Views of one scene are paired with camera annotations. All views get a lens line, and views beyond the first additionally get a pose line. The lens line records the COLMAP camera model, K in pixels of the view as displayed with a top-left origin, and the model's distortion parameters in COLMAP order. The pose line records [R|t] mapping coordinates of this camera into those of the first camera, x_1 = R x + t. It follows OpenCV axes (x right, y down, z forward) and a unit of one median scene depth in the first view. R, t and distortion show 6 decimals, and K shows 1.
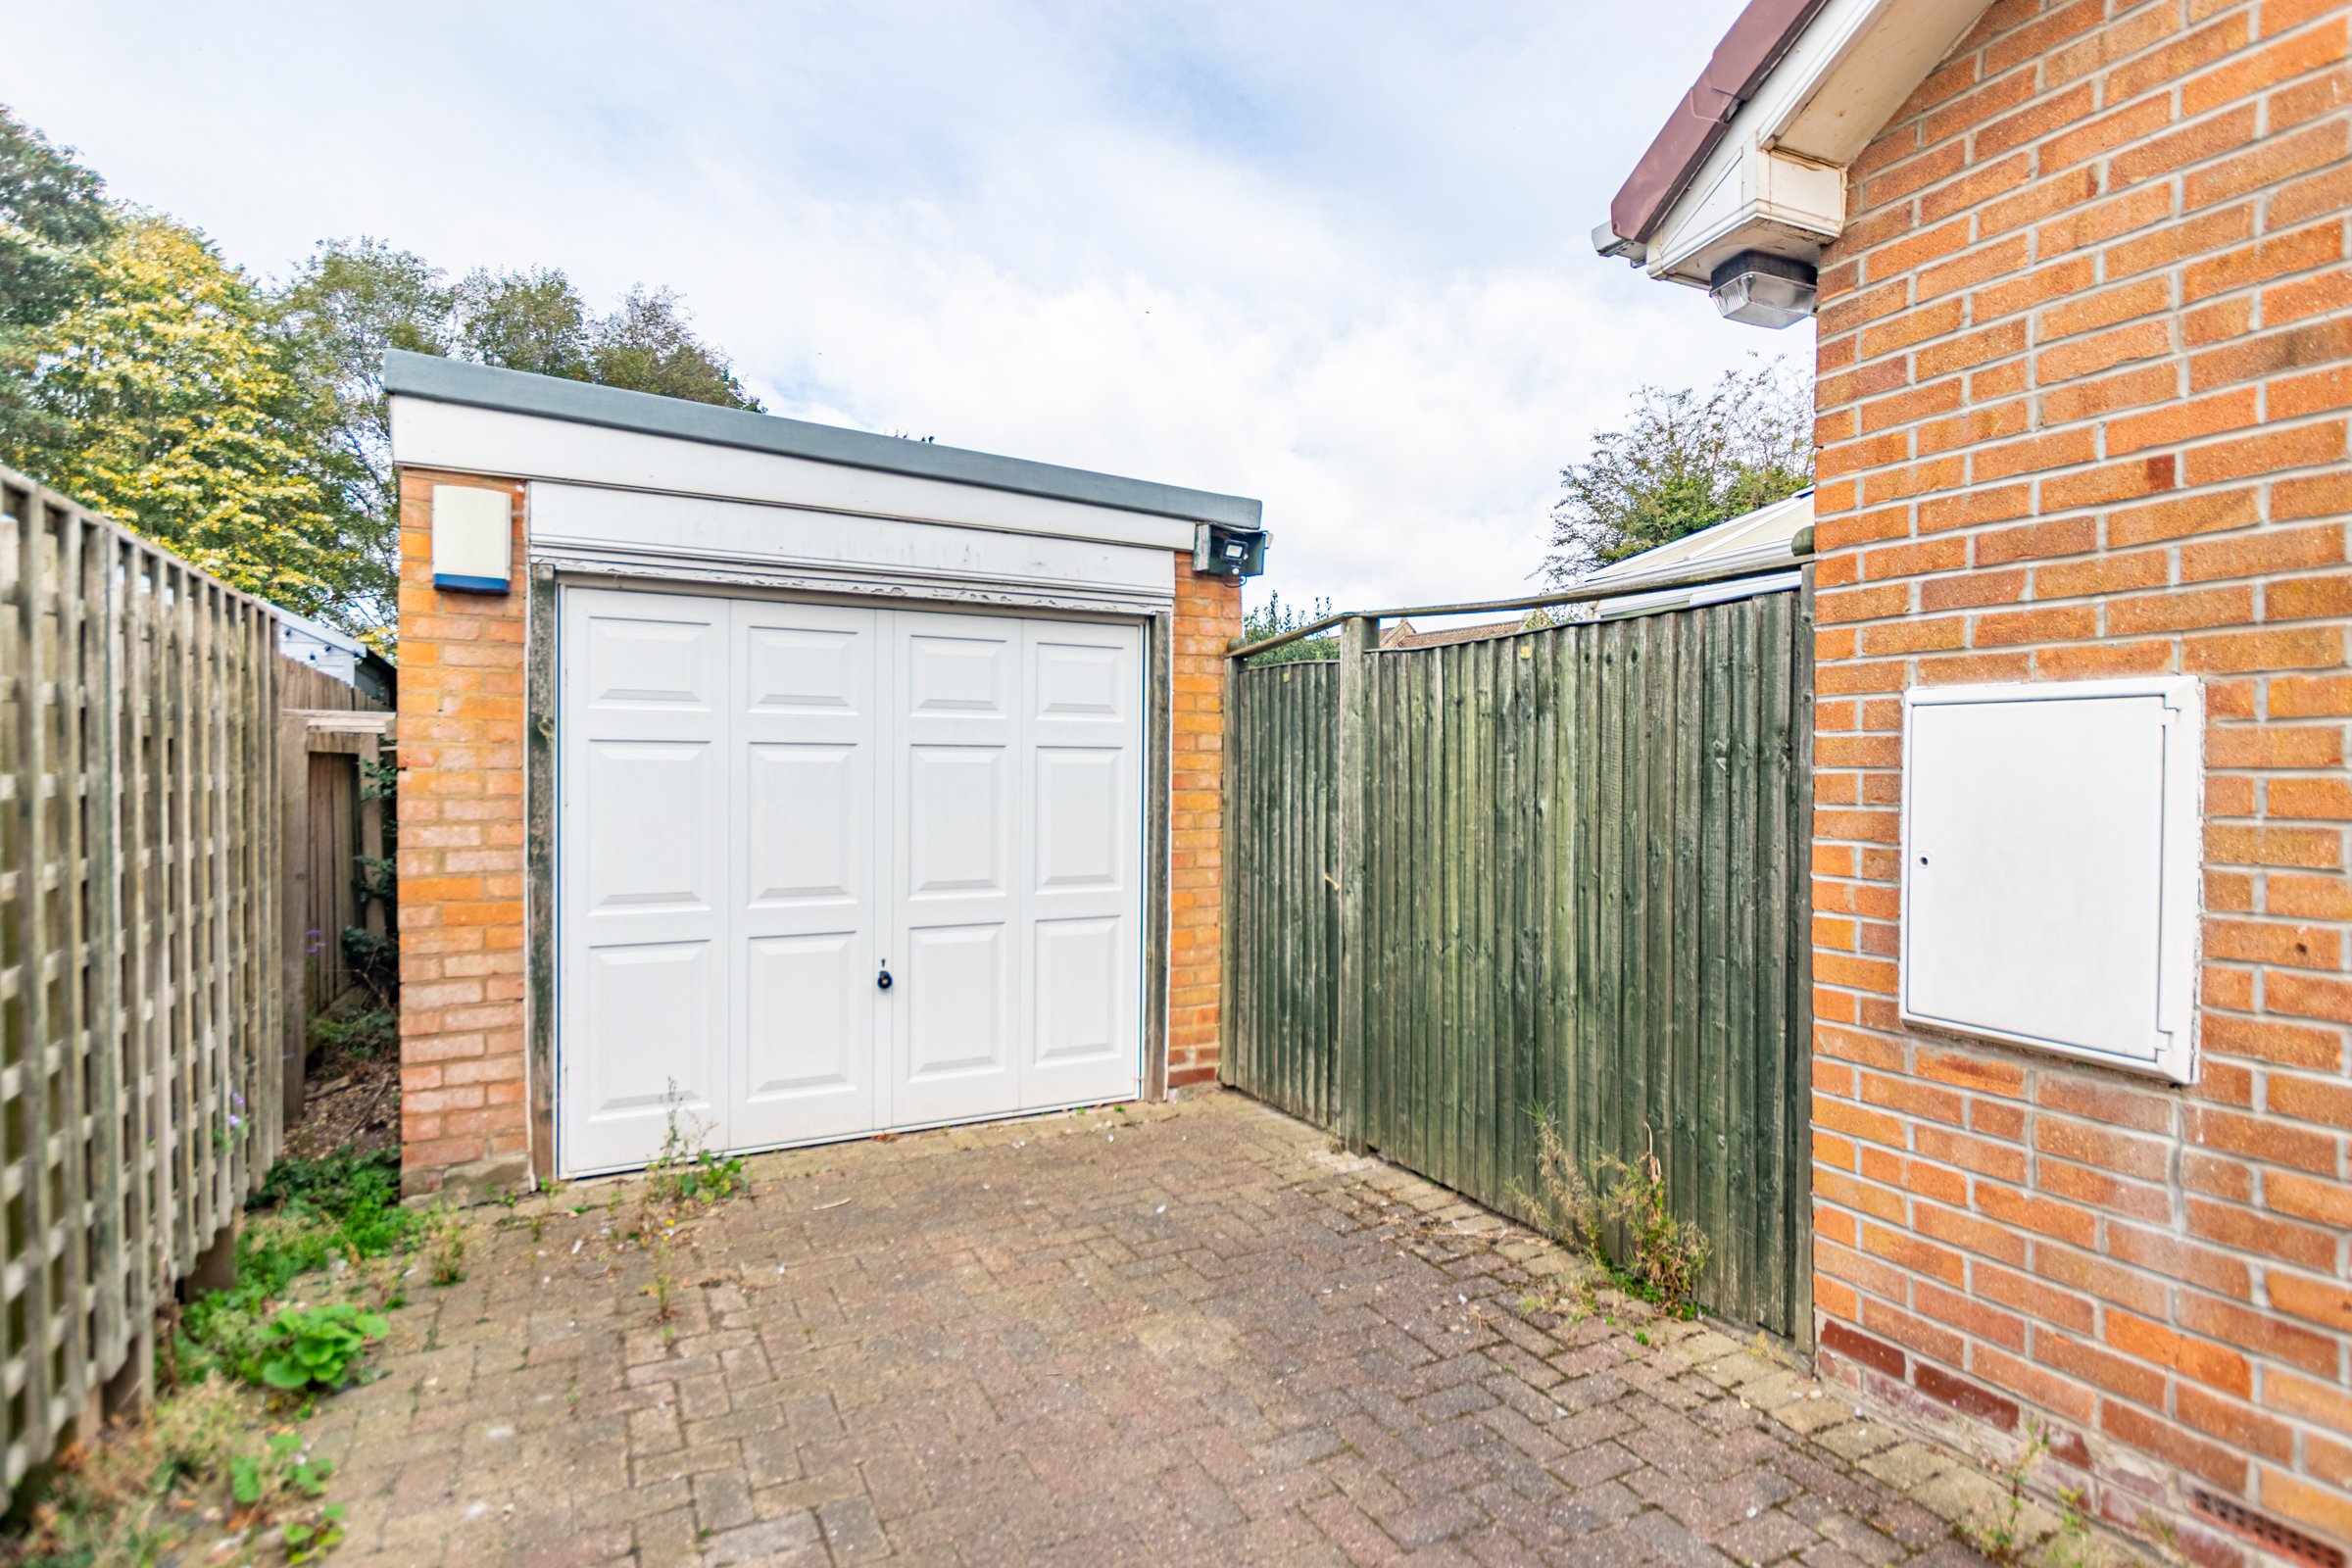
lens RADIAL K [[1172.4, 0, 1176.0], [0, 1172.4, 784.0], [0, 0, 1]] dist [0.004171, 0.000134]
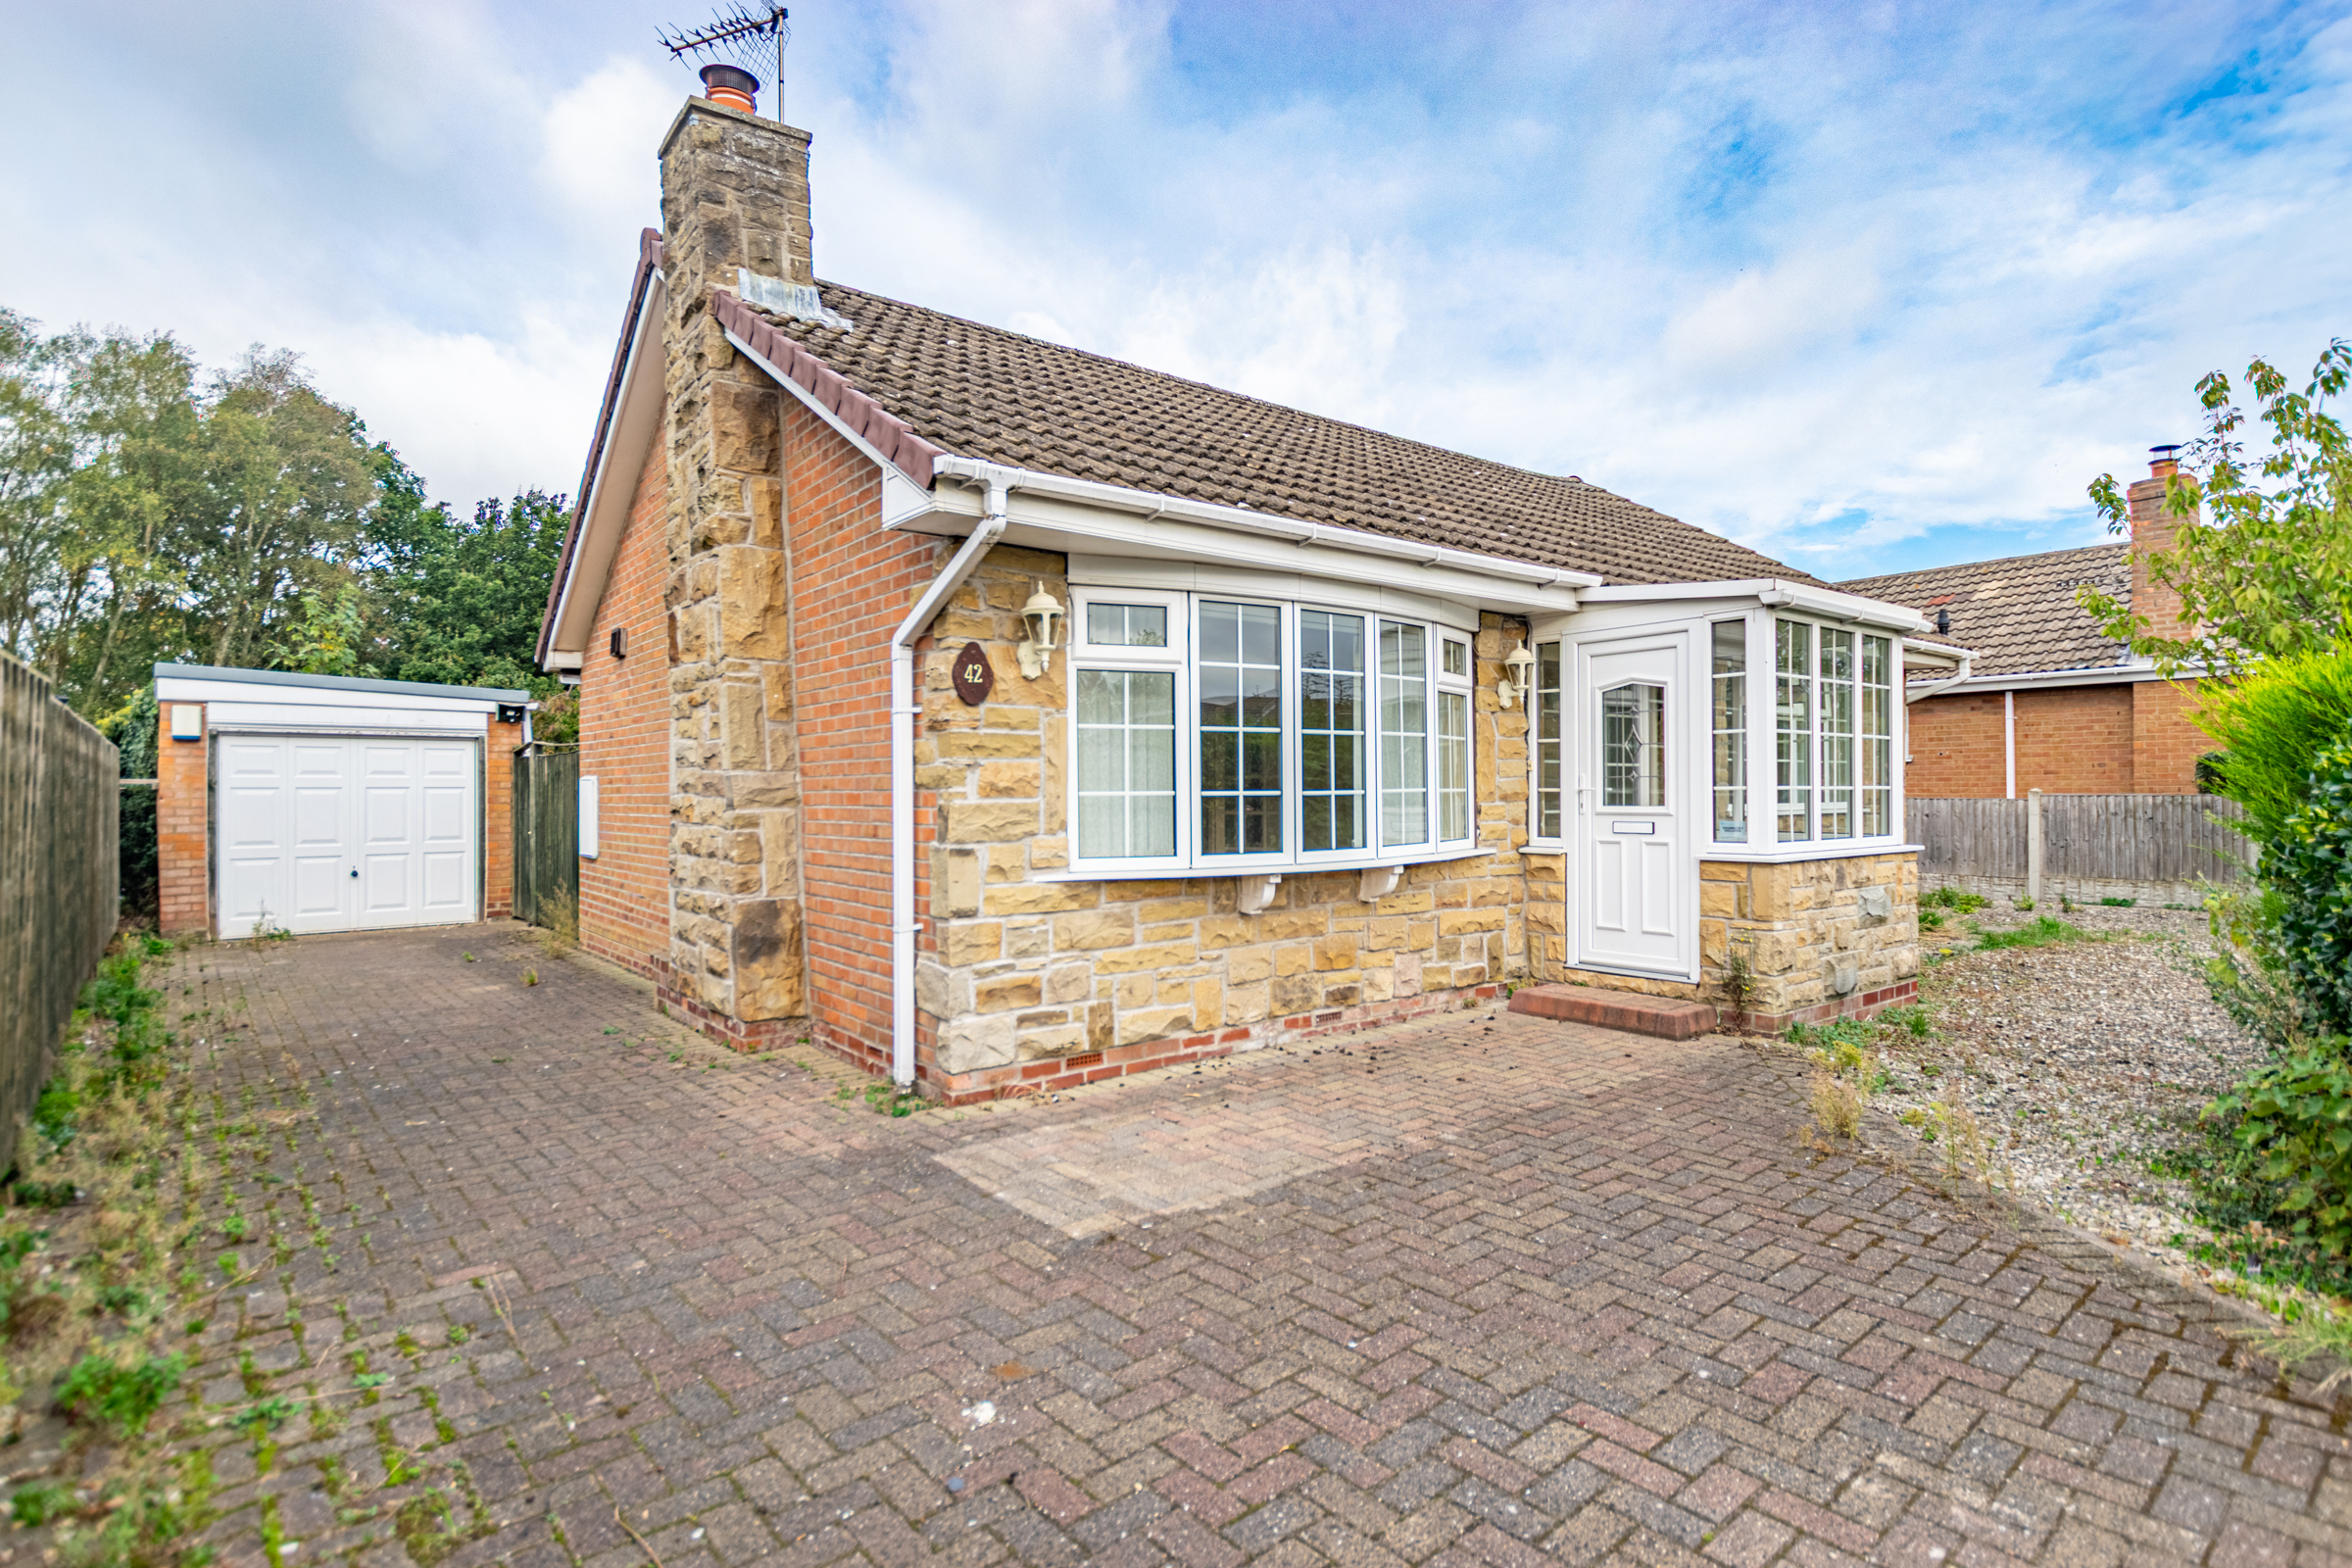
lens RADIAL K [[1172.4, 0, 1176.0], [0, 1172.4, 784.0], [0, 0, 1]] dist [0.004171, 0.000134]
pose [[0.972846, -0.006898, 0.231352, 1.134029], [0.010170, 0.999864, -0.012954, 0.013780], [-0.231231, 0.014955, 0.972784, -2.437529]]
